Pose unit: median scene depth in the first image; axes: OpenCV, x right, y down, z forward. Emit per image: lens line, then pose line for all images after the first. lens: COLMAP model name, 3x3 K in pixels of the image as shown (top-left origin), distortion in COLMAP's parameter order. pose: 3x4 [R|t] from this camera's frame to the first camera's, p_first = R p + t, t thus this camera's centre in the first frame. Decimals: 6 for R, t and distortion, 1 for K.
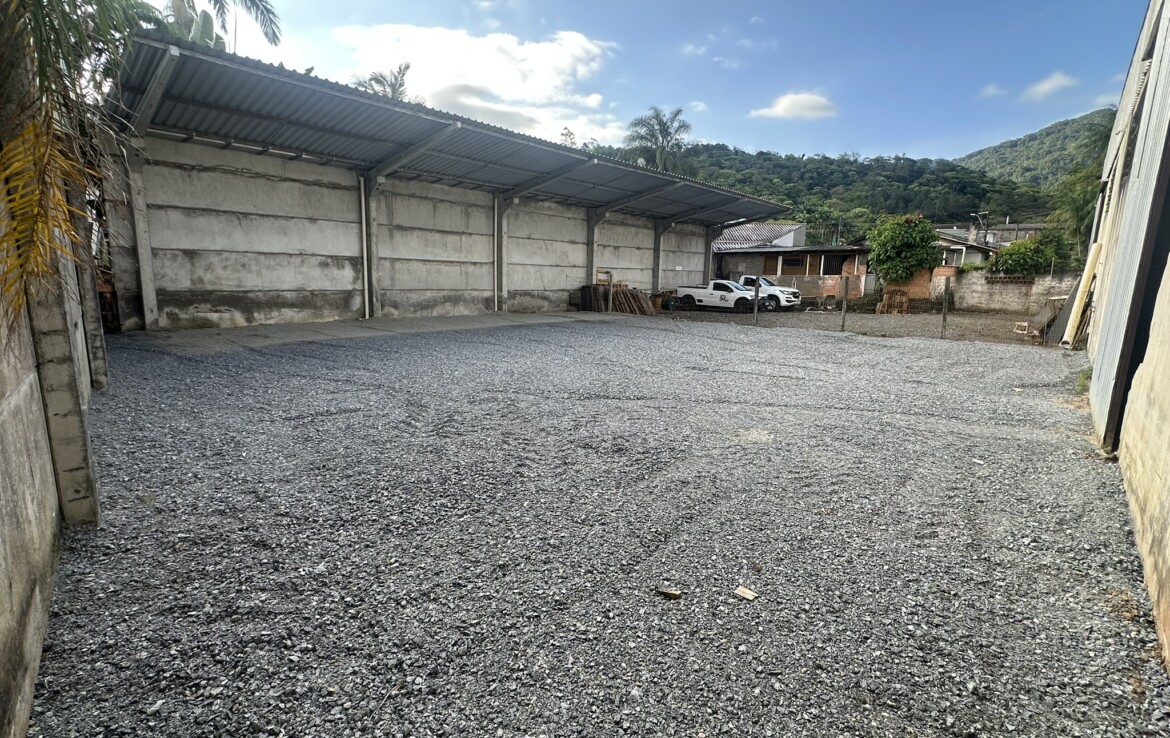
lens RADIAL K [[529.9, 0, 585.0], [0, 529.9, 369.0], [0, 0, 1]] dist [-0.000204, 0.000013]
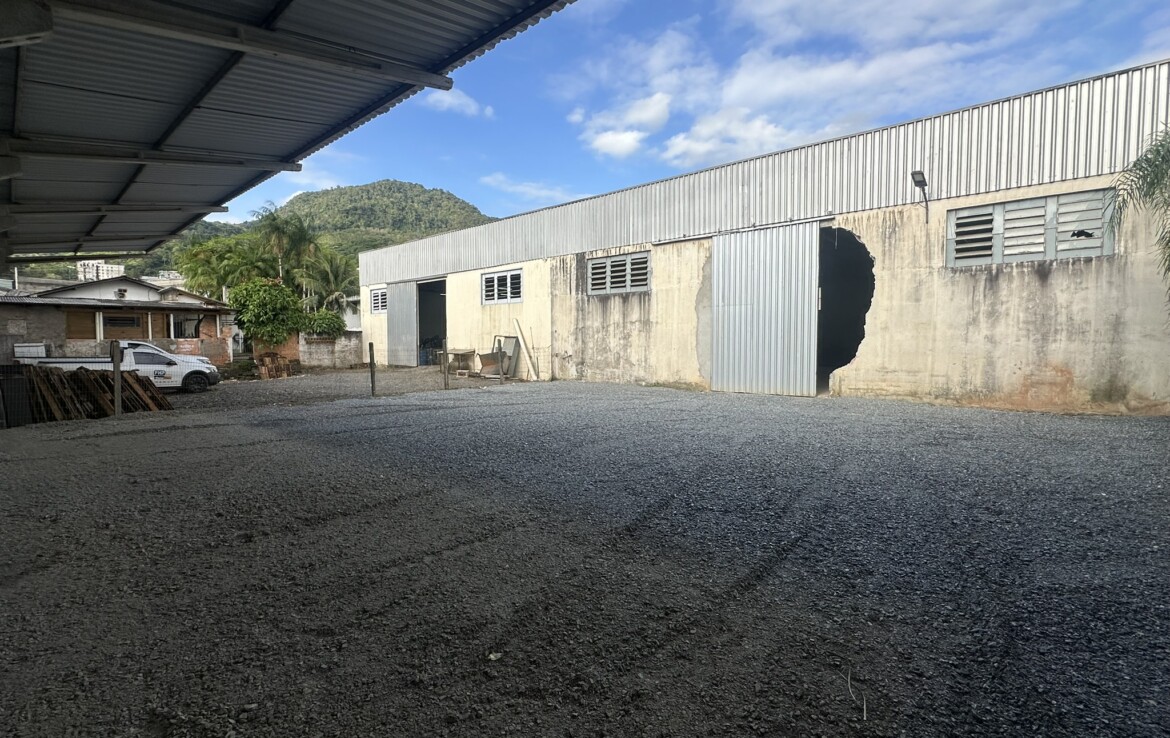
lens RADIAL K [[529.9, 0, 585.0], [0, 529.9, 369.0], [0, 0, 1]] dist [-0.000204, 0.000013]
pose [[-0.014579, -0.070396, 0.997413, -0.375434], [0.179466, 0.981135, 0.071870, -0.084230], [-0.983656, 0.180050, -0.001671, 0.430765]]
